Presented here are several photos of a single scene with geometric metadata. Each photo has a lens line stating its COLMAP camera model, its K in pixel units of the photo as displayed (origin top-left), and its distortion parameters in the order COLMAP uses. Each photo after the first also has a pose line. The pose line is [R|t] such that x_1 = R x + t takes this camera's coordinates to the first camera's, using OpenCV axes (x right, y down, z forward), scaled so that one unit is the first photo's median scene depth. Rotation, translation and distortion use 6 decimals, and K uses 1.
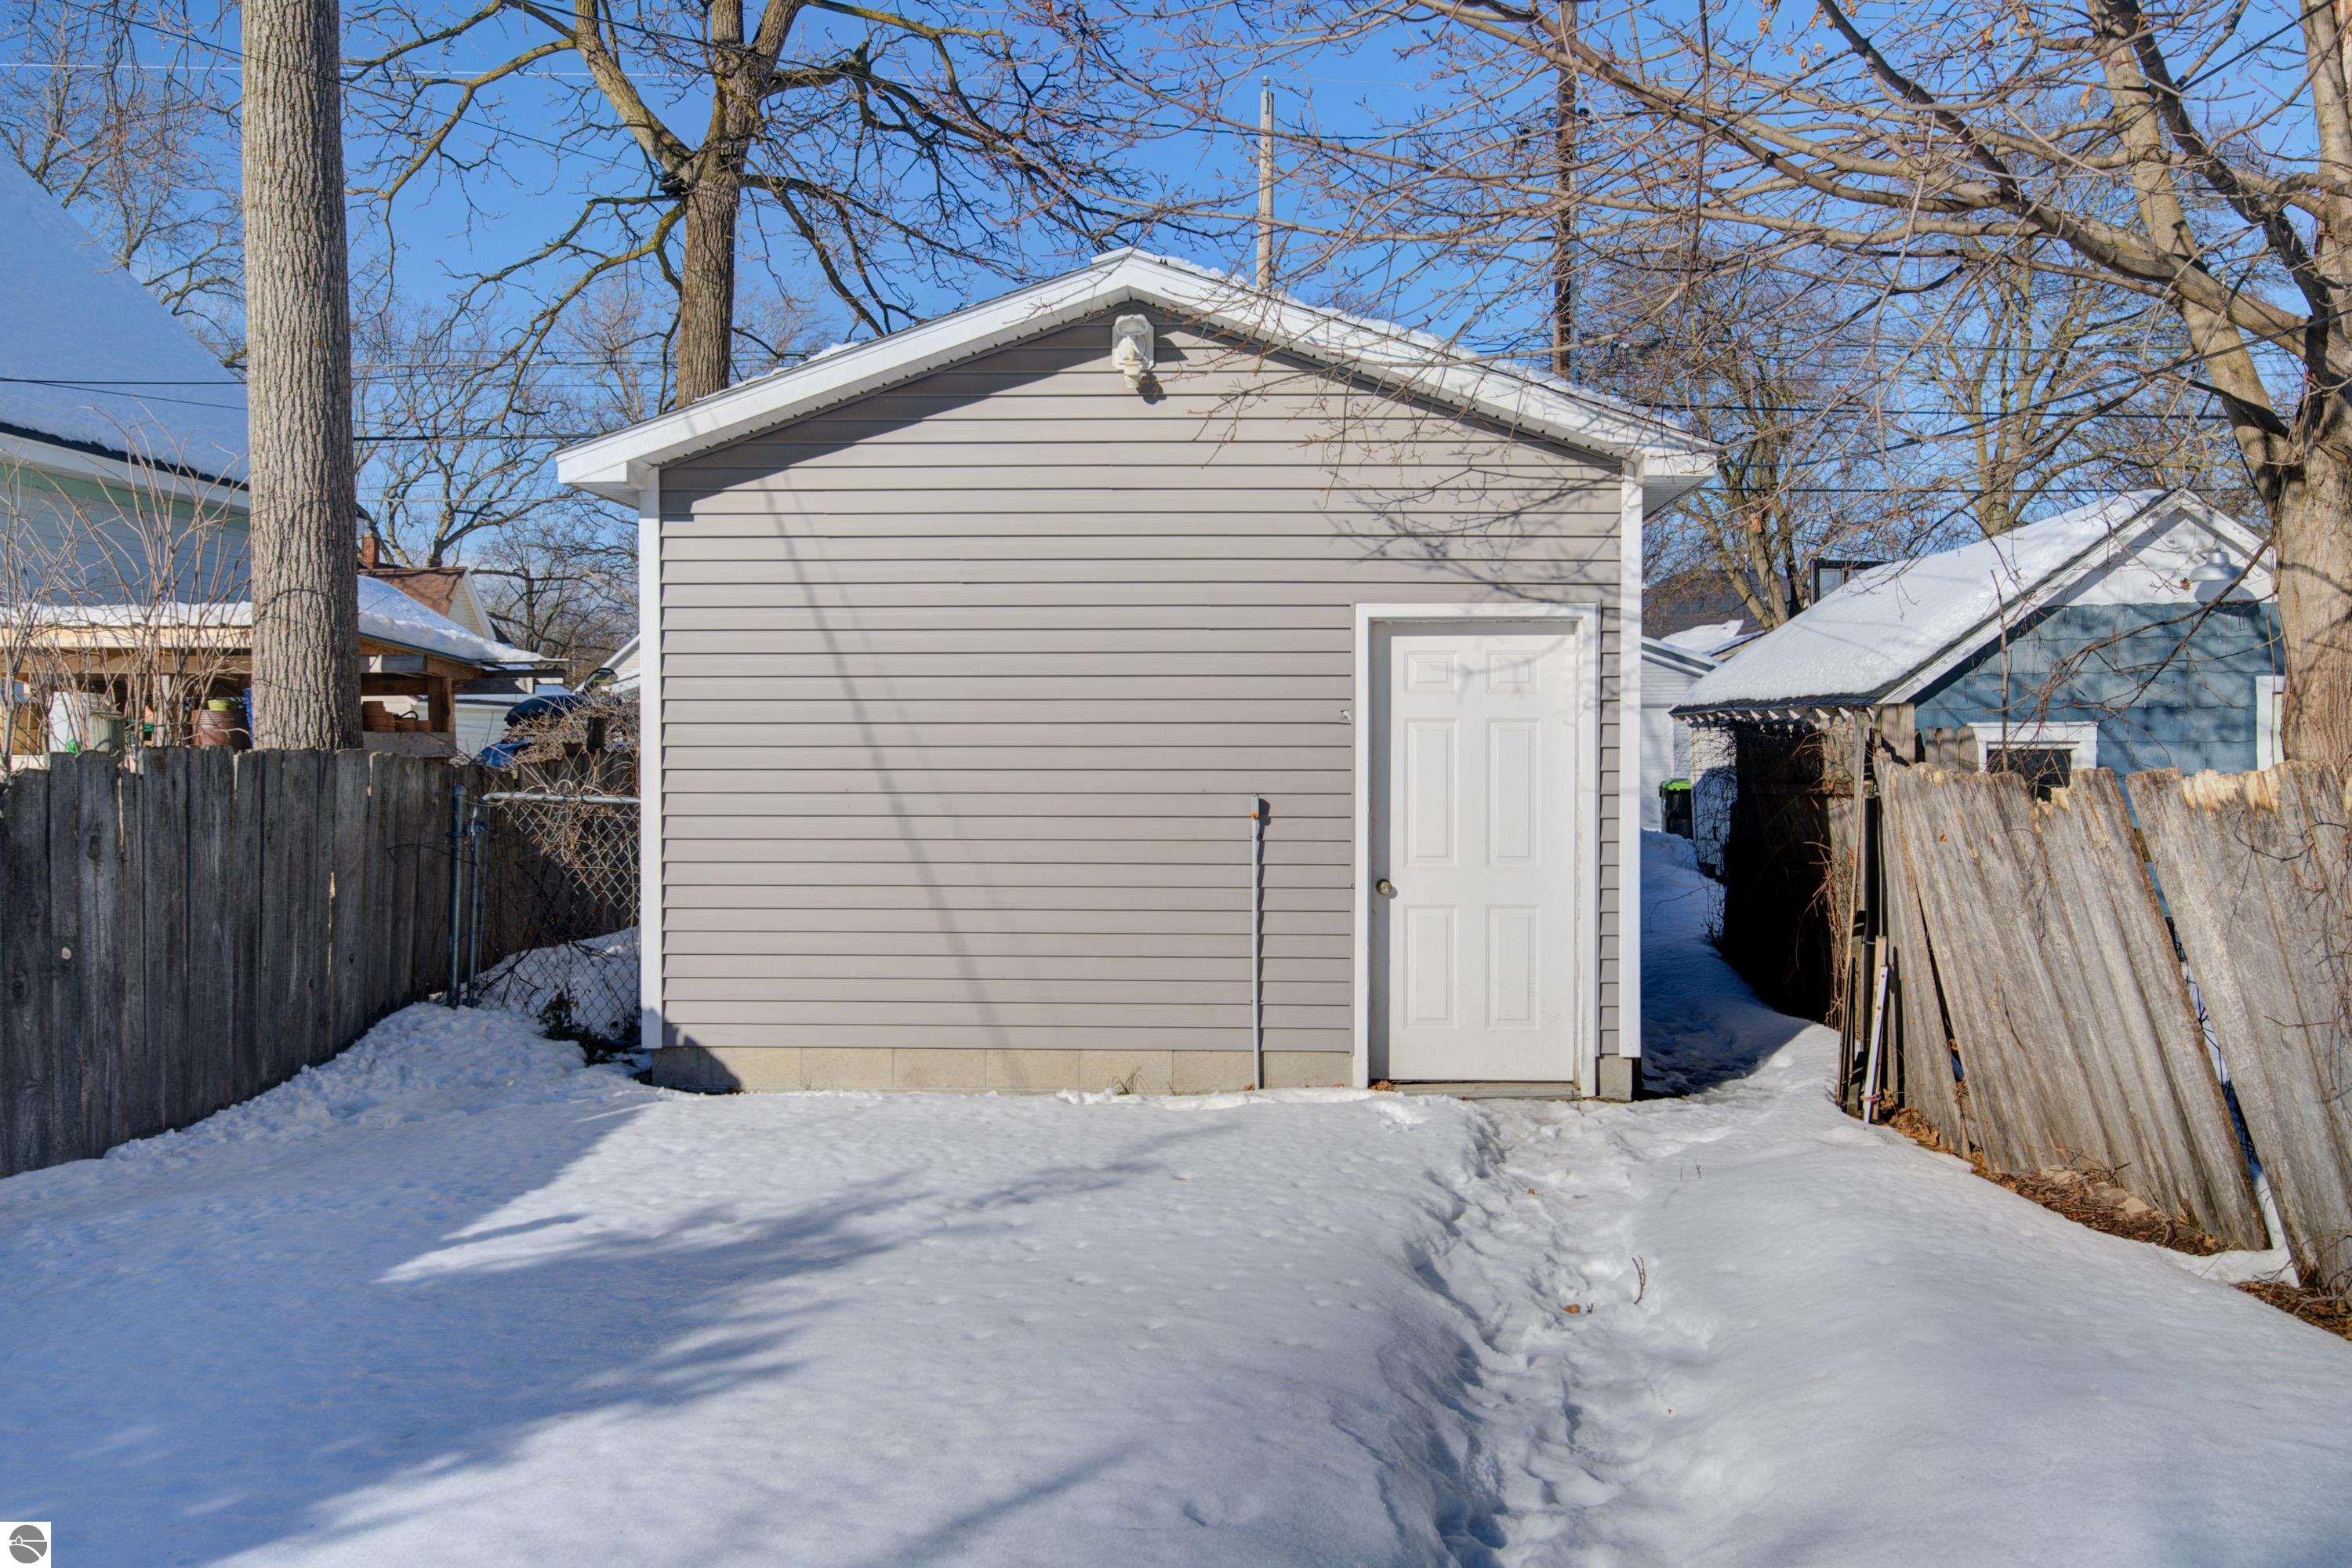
lens RADIAL K [[2026.2, 0, 1176.5], [0, 2026.2, 967.9], [0, 0, 1]] dist [0.008489, 0.003732]
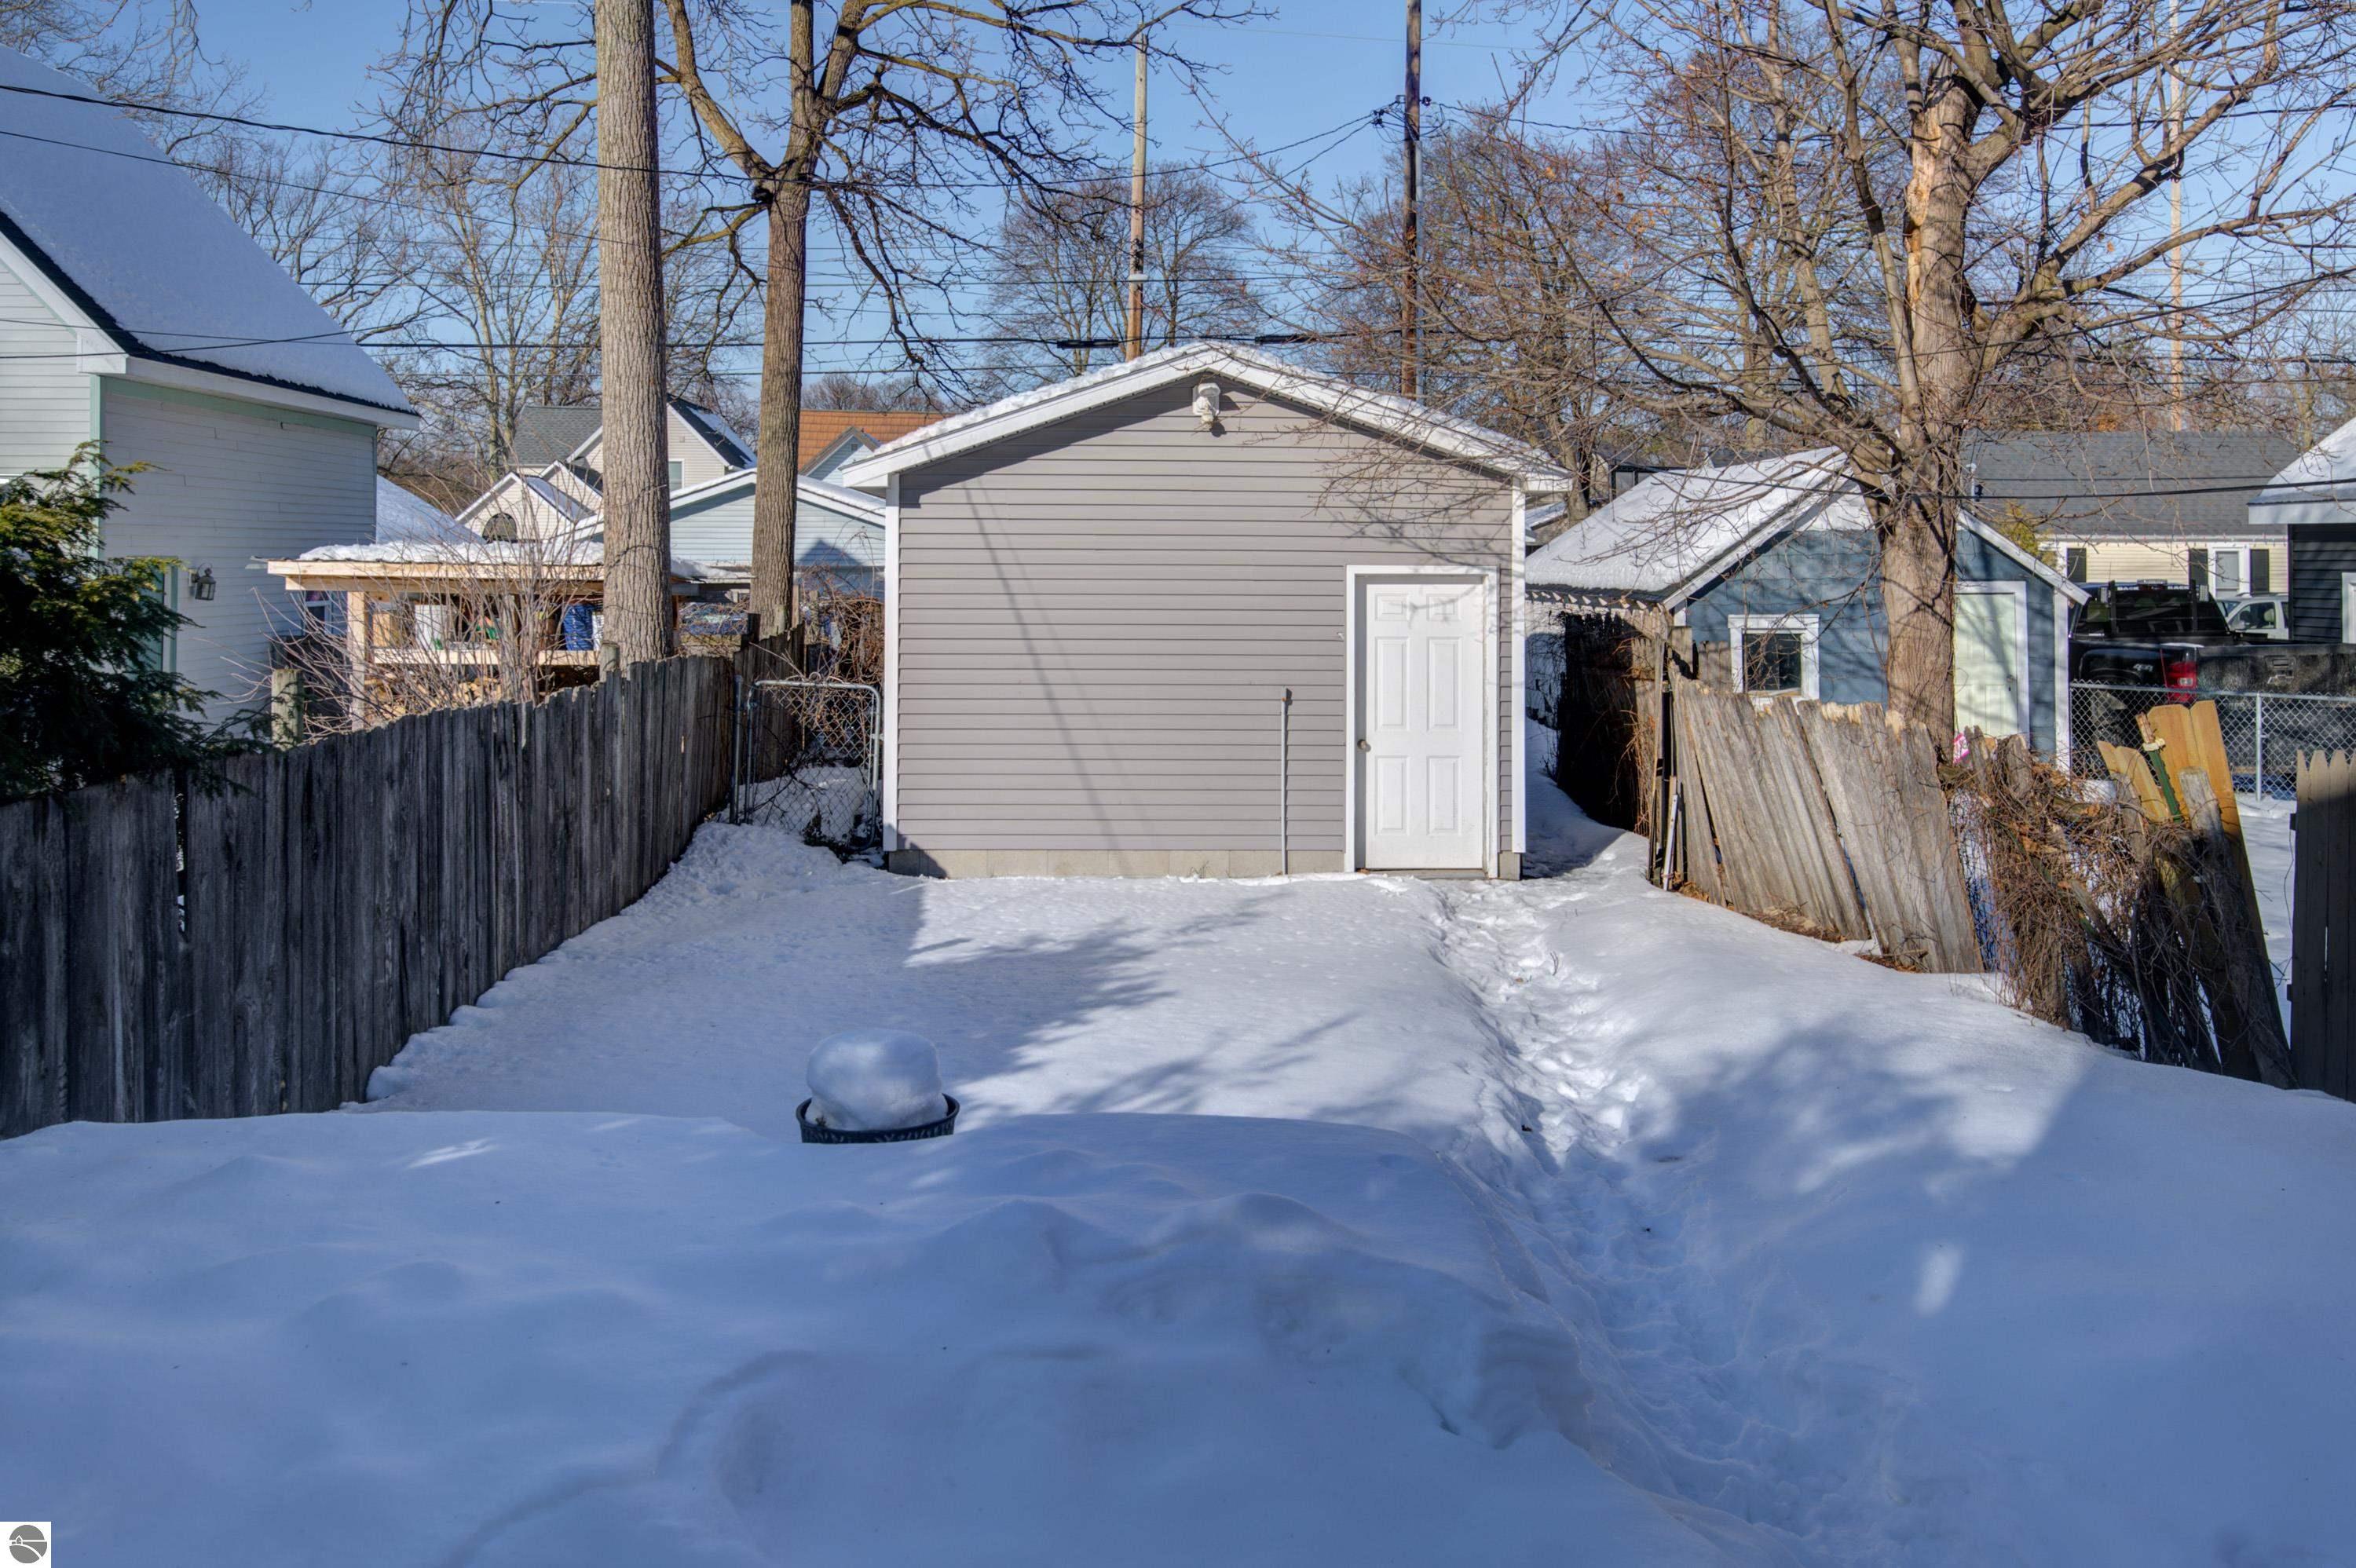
lens RADIAL K [[1979.9, 0, 1168.0], [0, 1979.9, 759.0], [0, 0, 1]] dist [0.006863, 0.004768]
pose [[0.995787, -0.002381, 0.091664, -0.189216], [0.003739, 0.999886, -0.014642, -0.007158], [-0.091618, 0.014923, 0.995682, -0.511500]]
